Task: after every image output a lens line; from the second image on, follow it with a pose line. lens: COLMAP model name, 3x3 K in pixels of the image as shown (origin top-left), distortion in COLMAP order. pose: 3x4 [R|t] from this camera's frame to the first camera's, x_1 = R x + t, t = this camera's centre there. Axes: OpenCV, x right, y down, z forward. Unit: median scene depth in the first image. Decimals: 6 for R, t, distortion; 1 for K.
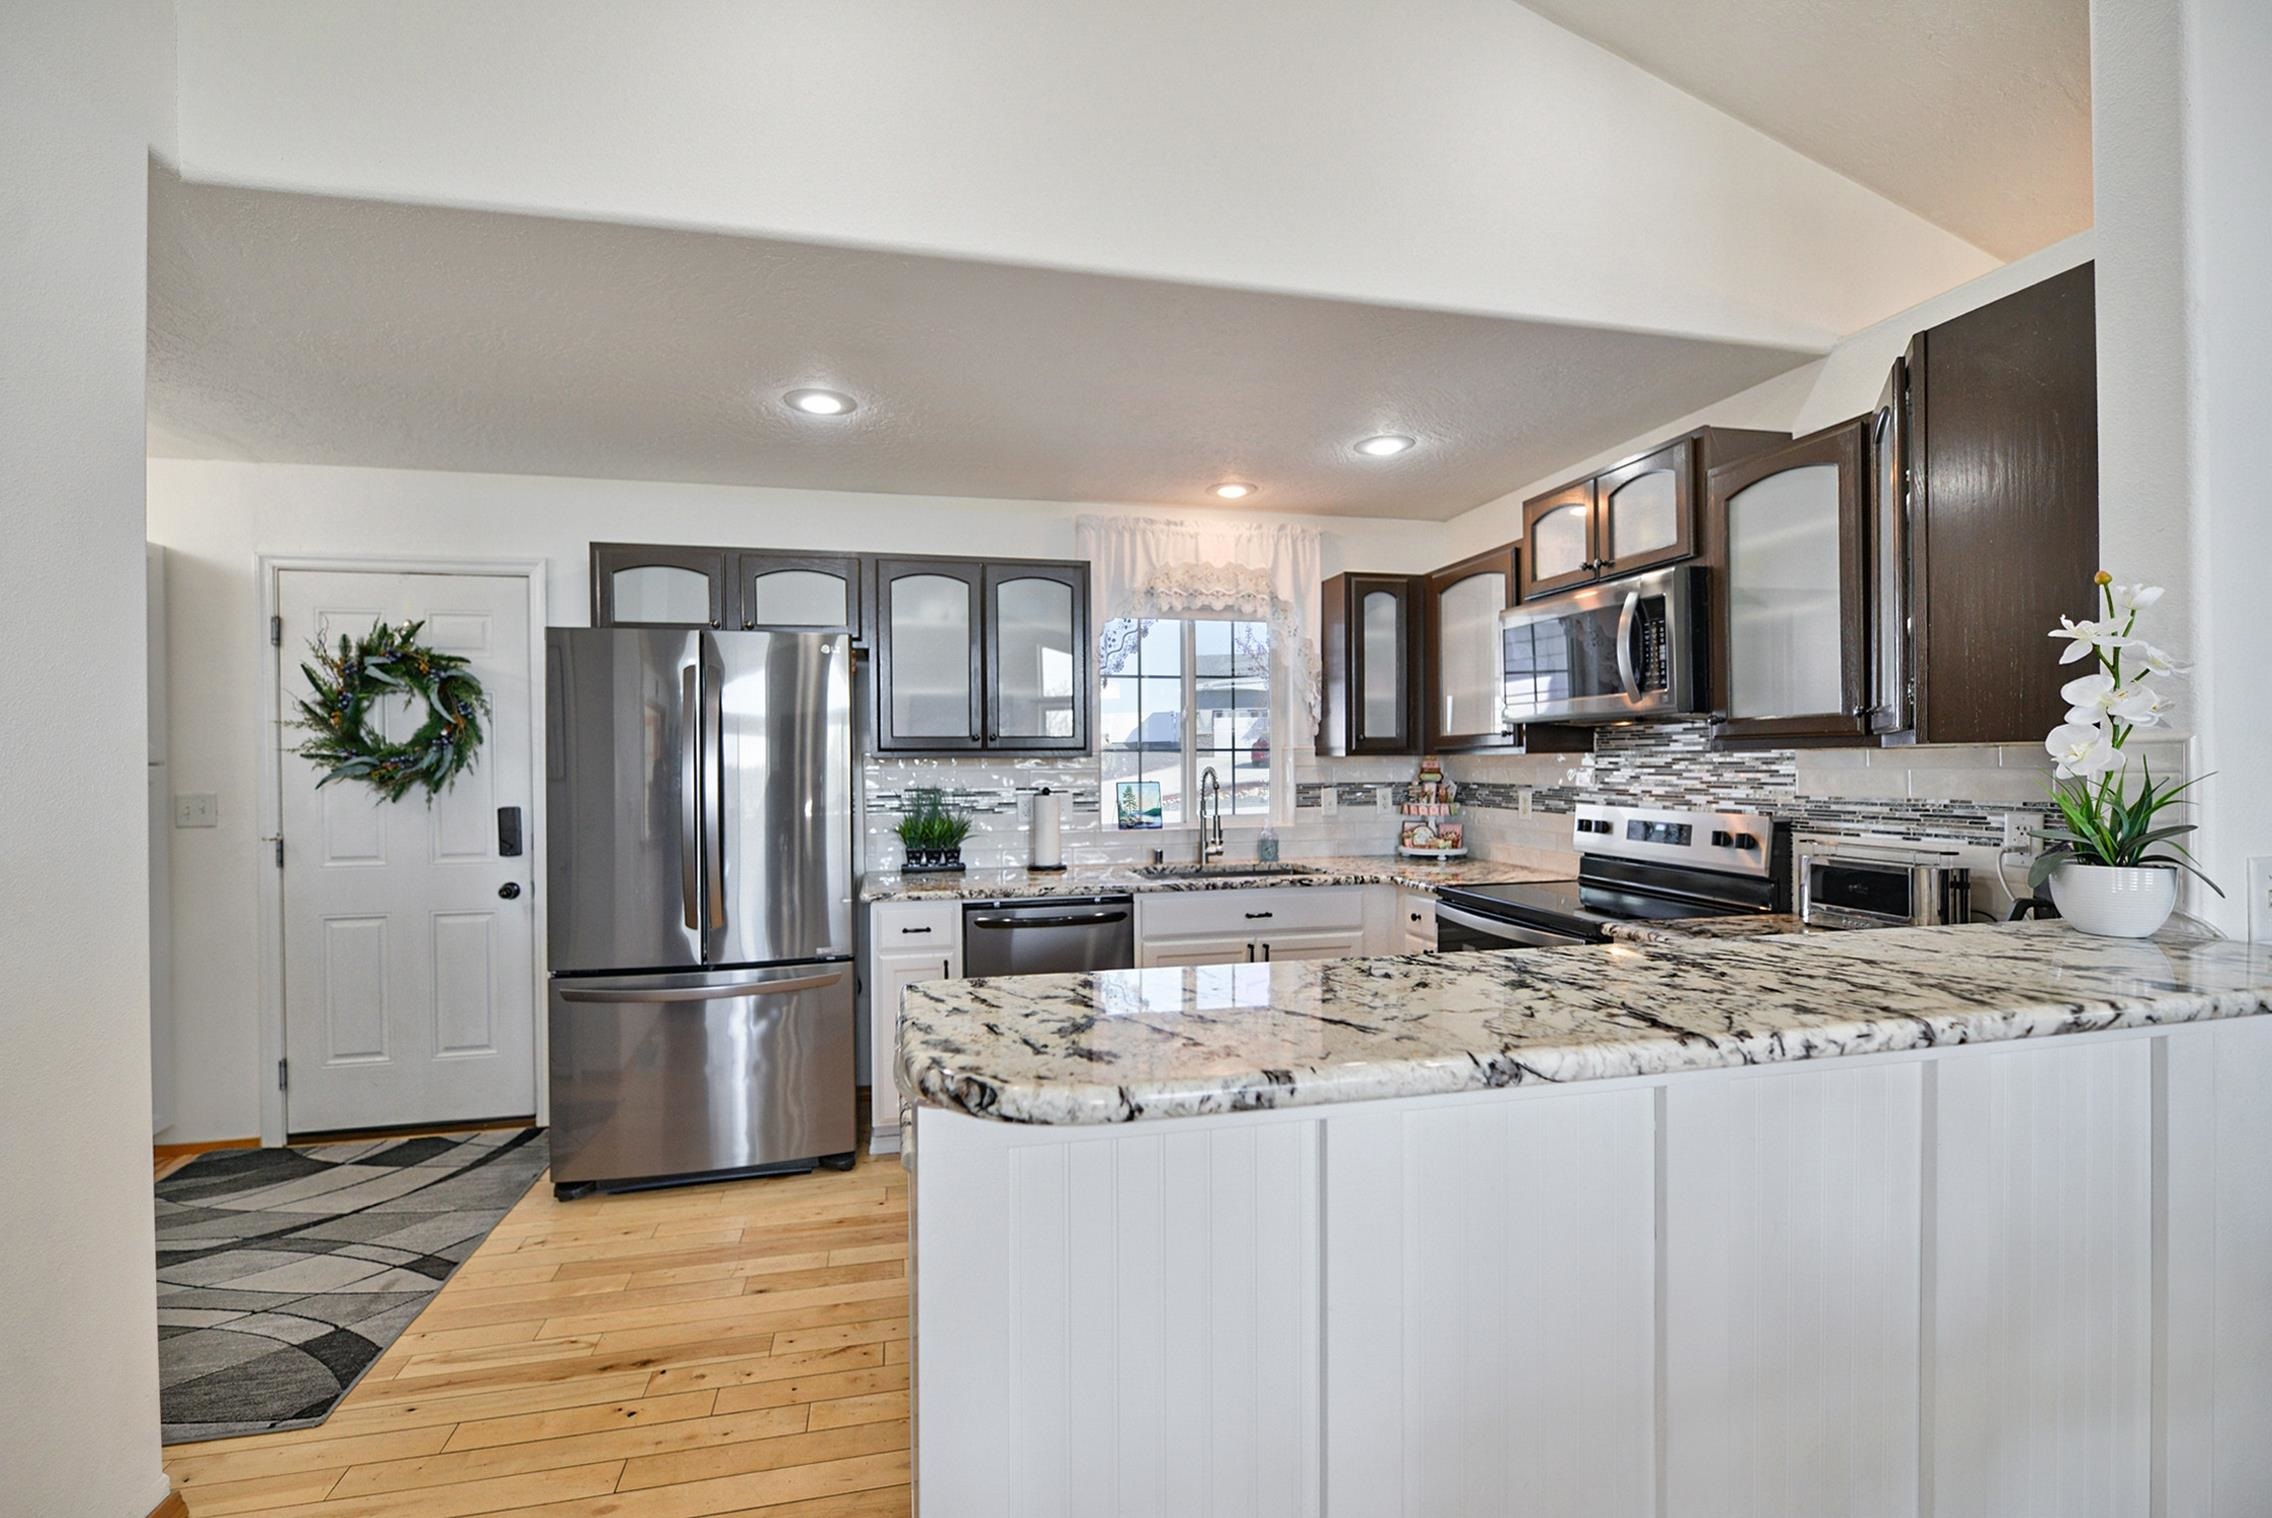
lens RADIAL K [[948.2, 0, 1130.1], [0, 948.2, 757.4], [0, 0, 1]] dist [-0.014995, -0.000614]
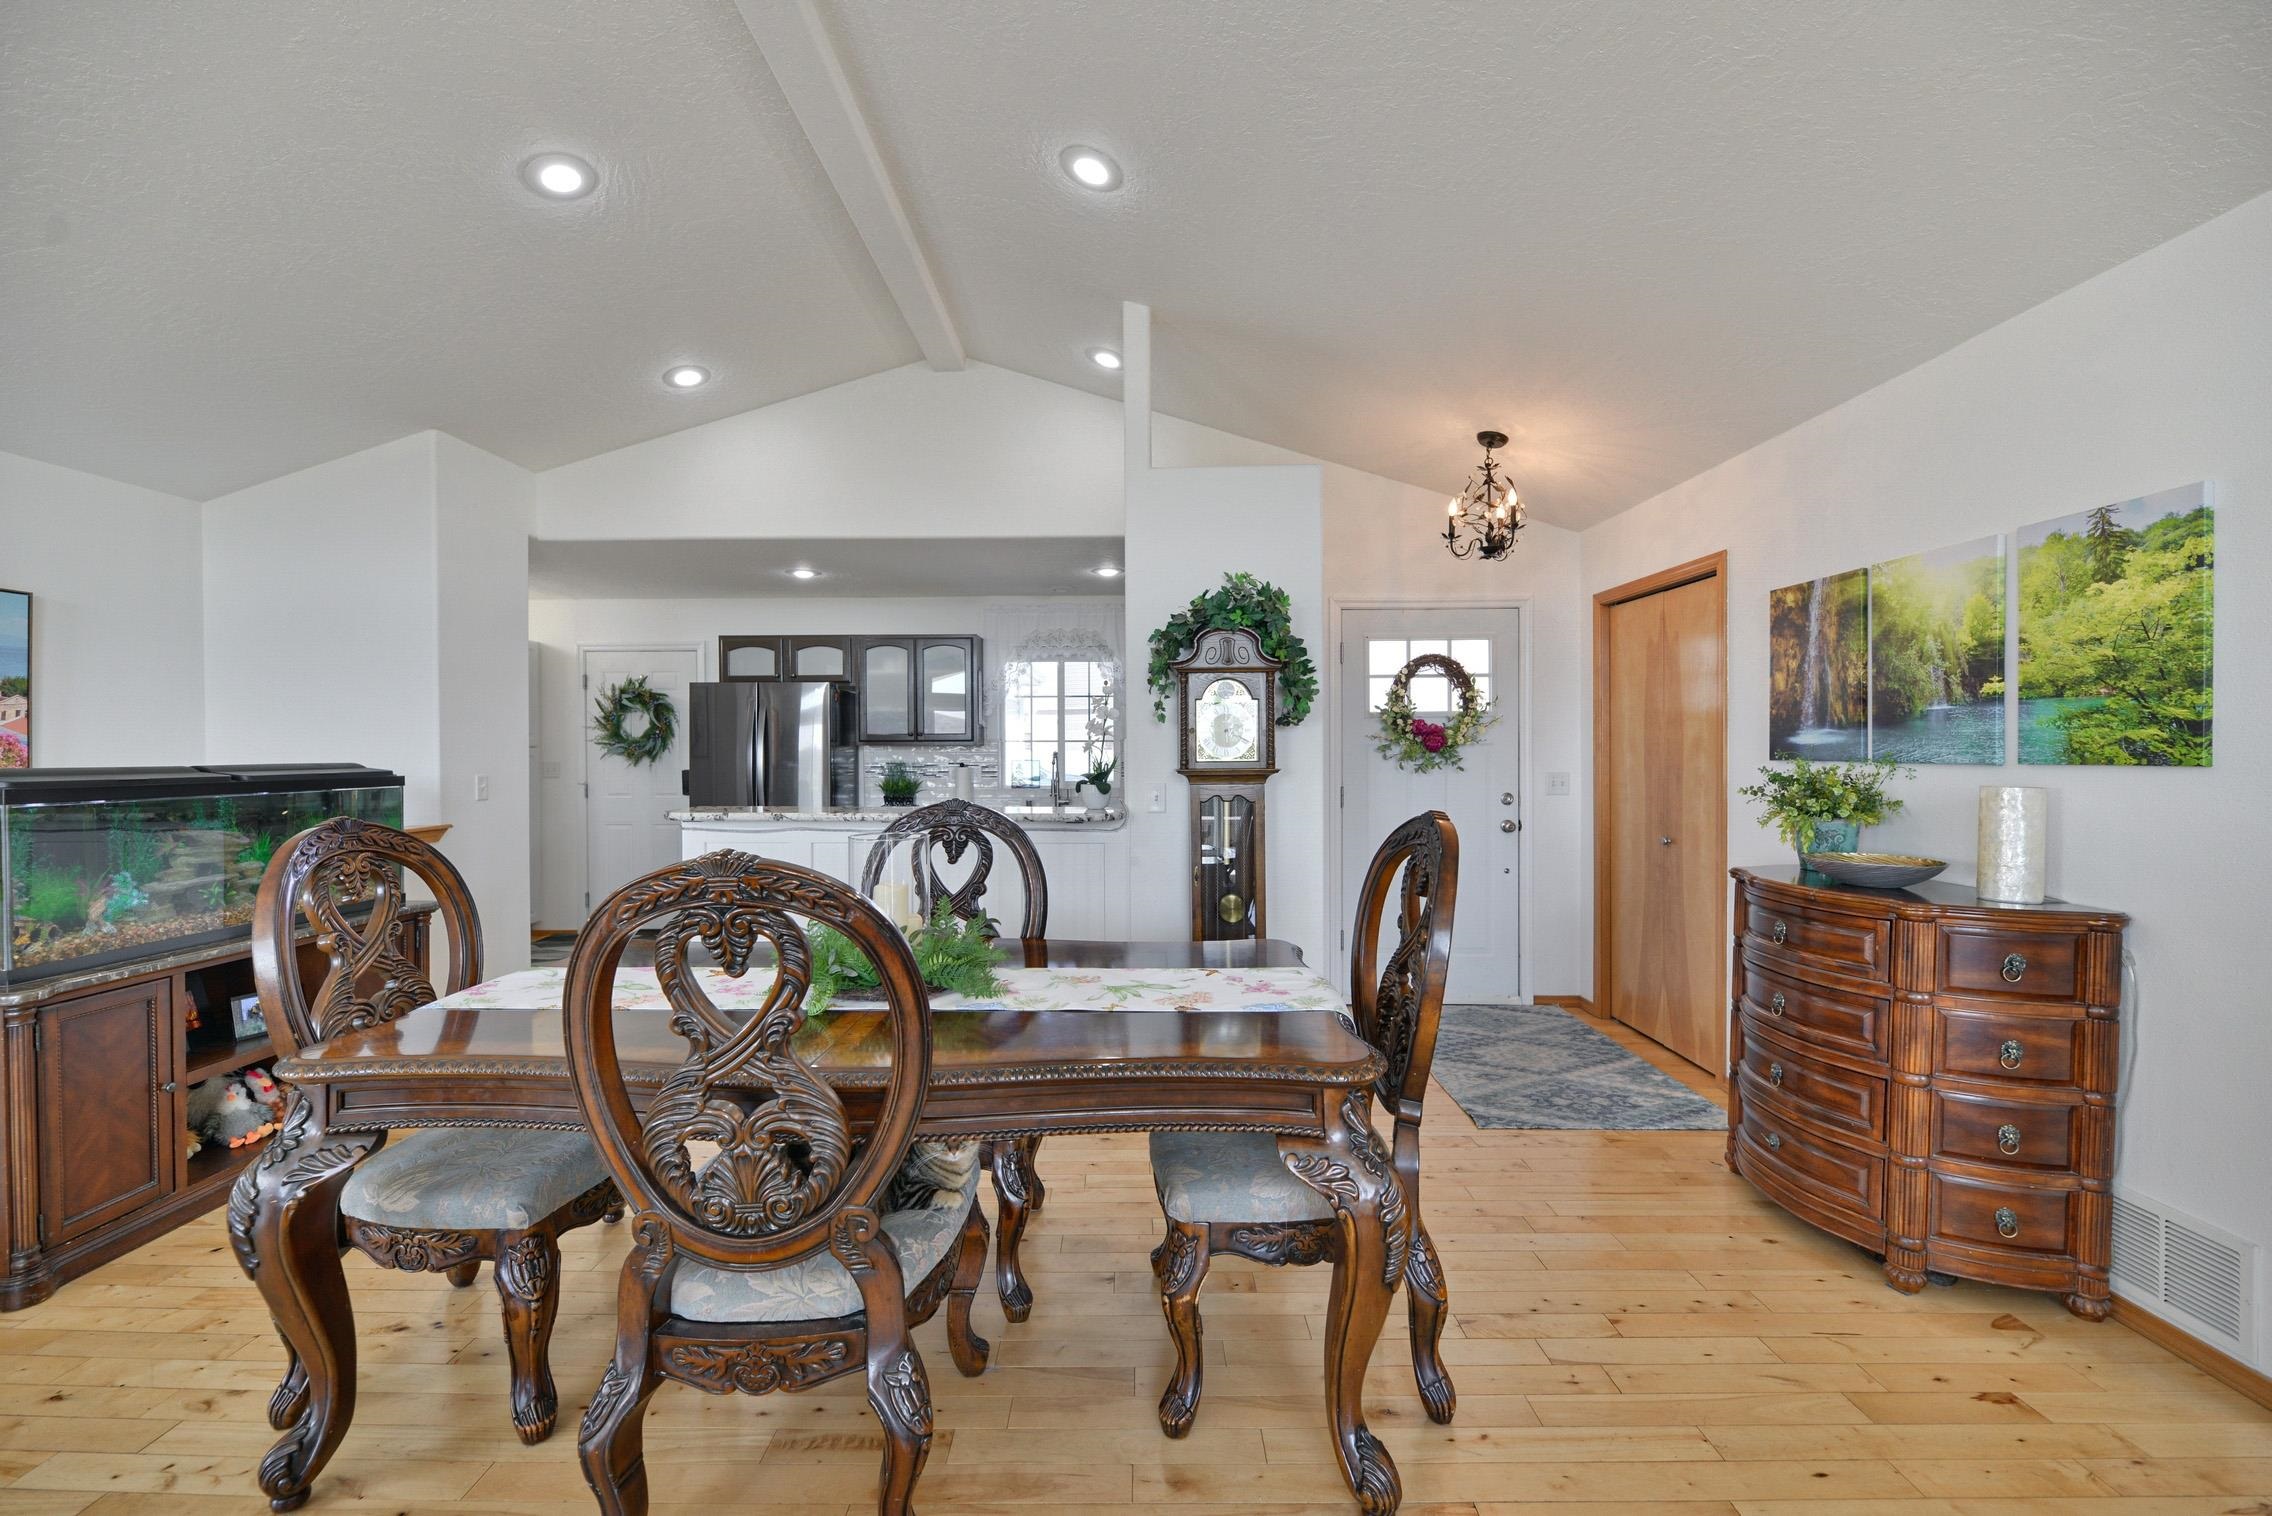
lens RADIAL K [[923.2, 0, 1130.4], [0, 923.2, 767.7], [0, 0, 1]] dist [-0.004733, -0.001342]
pose [[0.972800, 0.008267, -0.231500, 0.710364], [-0.004531, 0.999851, 0.016663, 0.012568], [0.231603, -0.015161, 0.972692, -0.679920]]
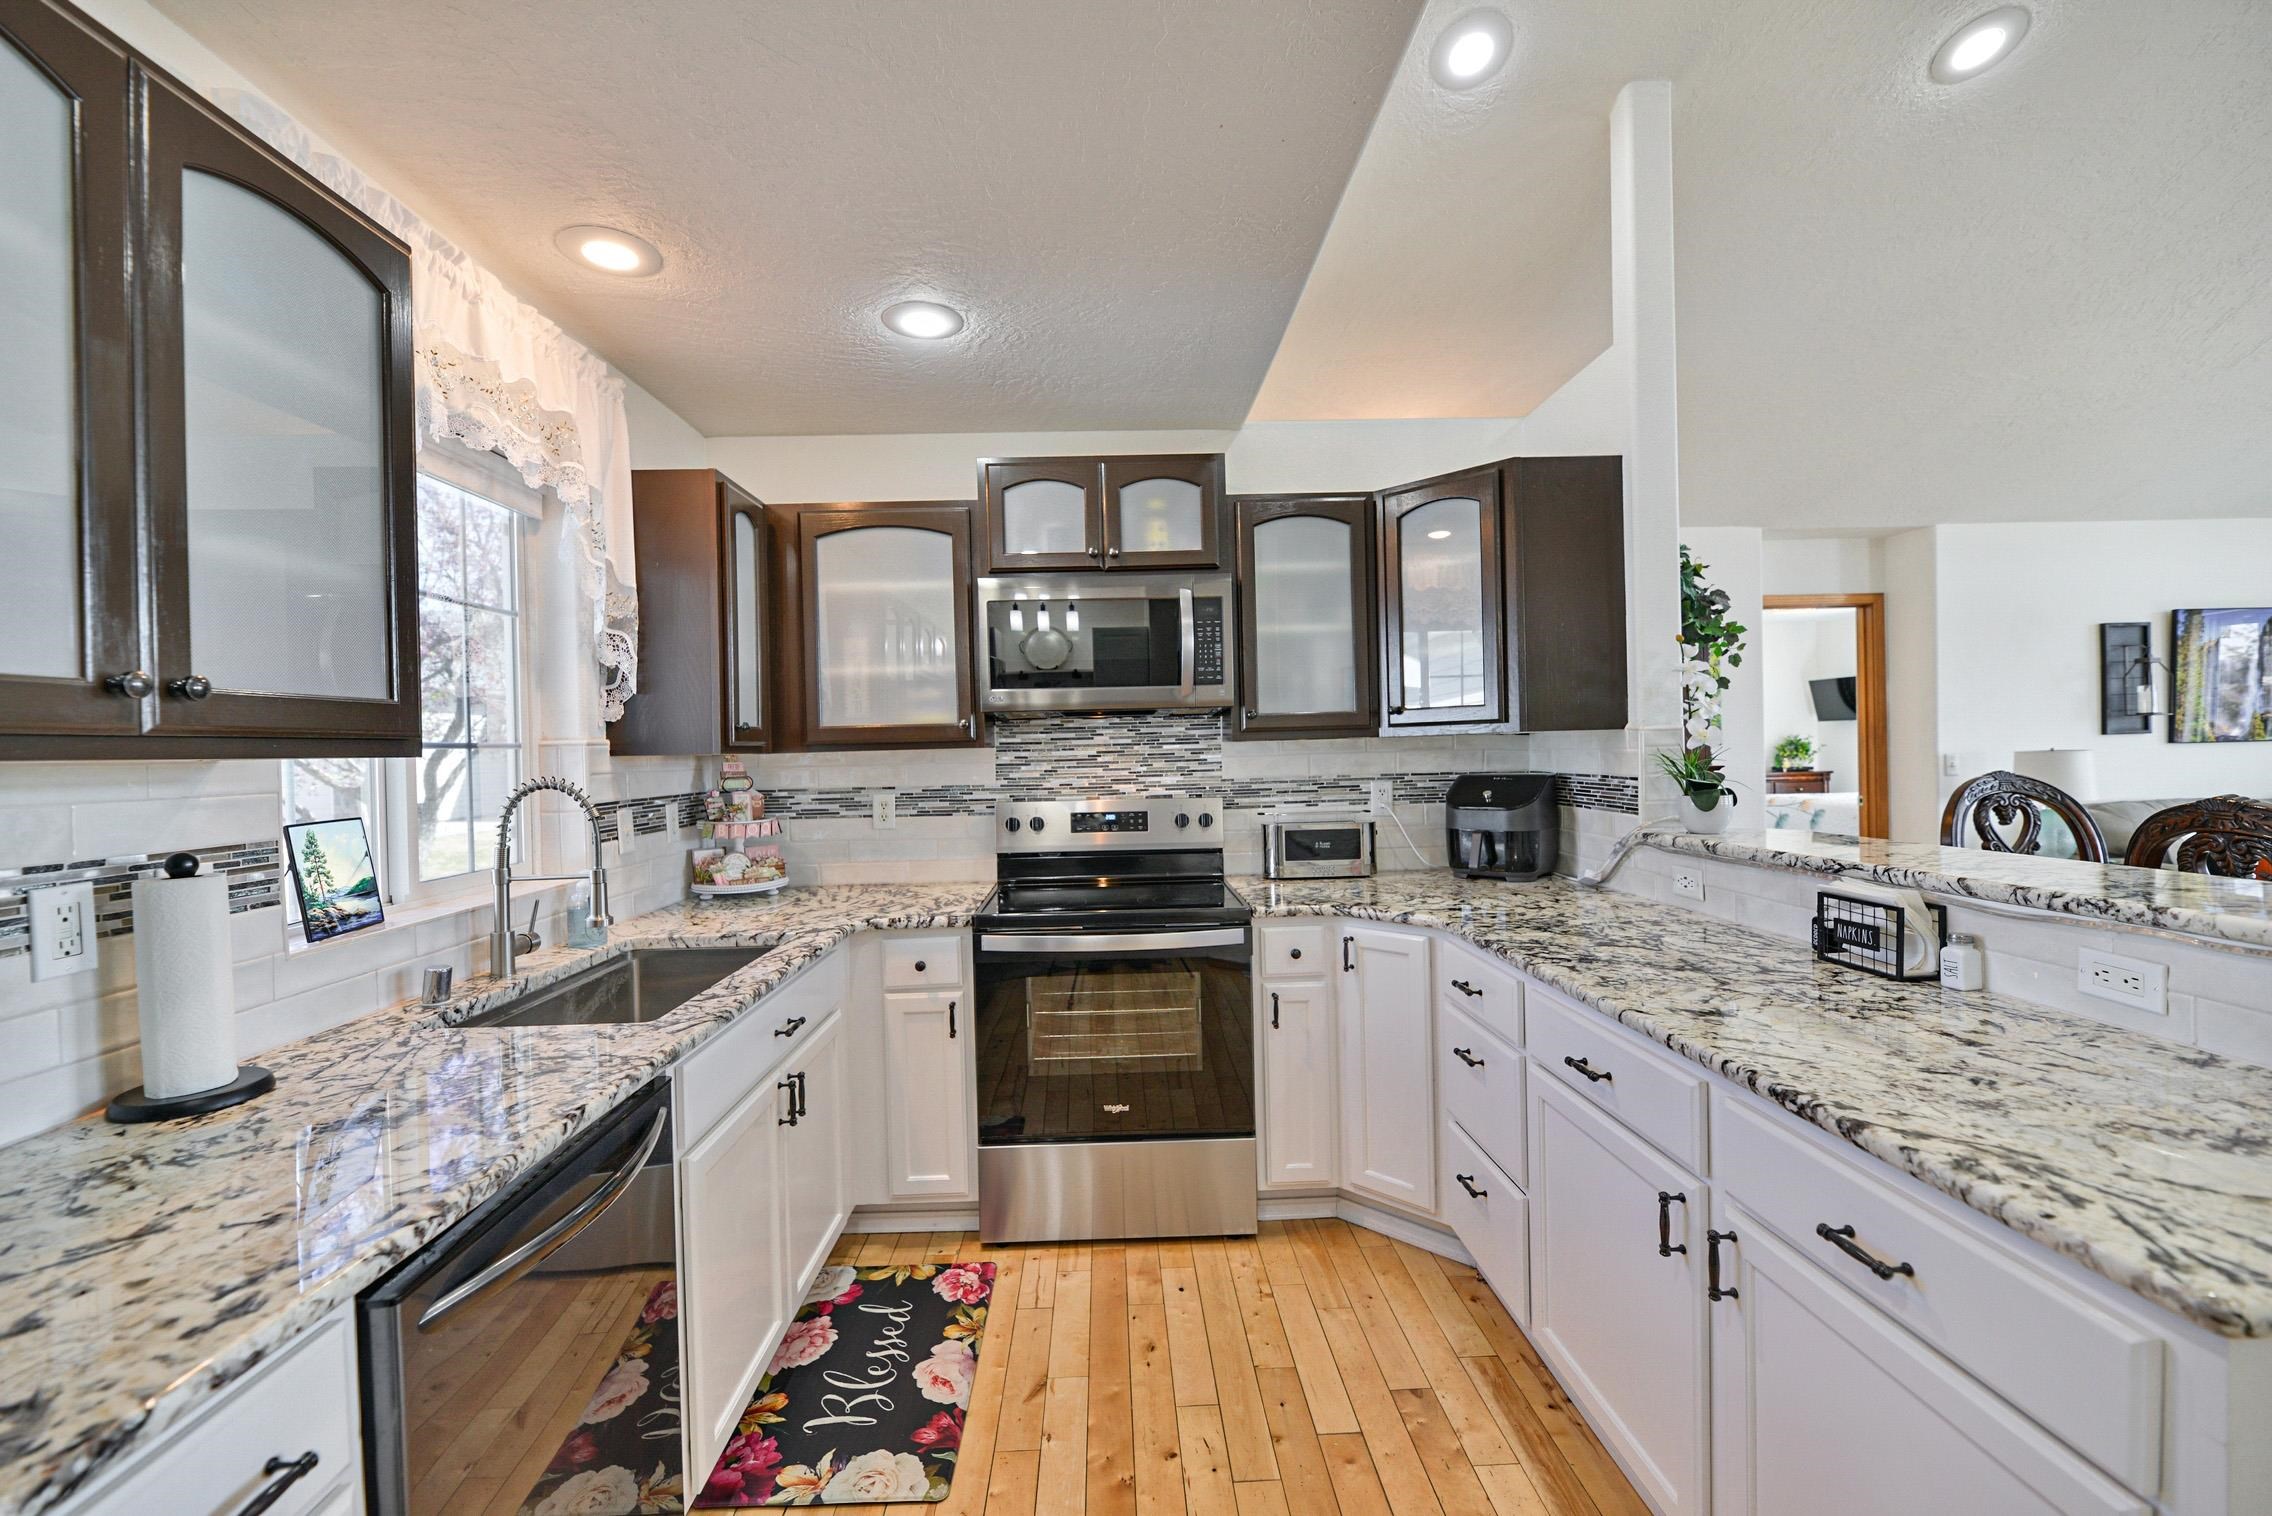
lens RADIAL K [[923.2, 0, 1130.3], [0, 923.2, 754.0], [0, 0, 1]] dist [-0.004733, -0.001342]
pose [[0.188415, -0.004230, 0.982080, -0.403622], [0.019693, 0.999806, 0.000528, 0.003974], [-0.981892, 0.019241, 0.188462, 0.720983]]
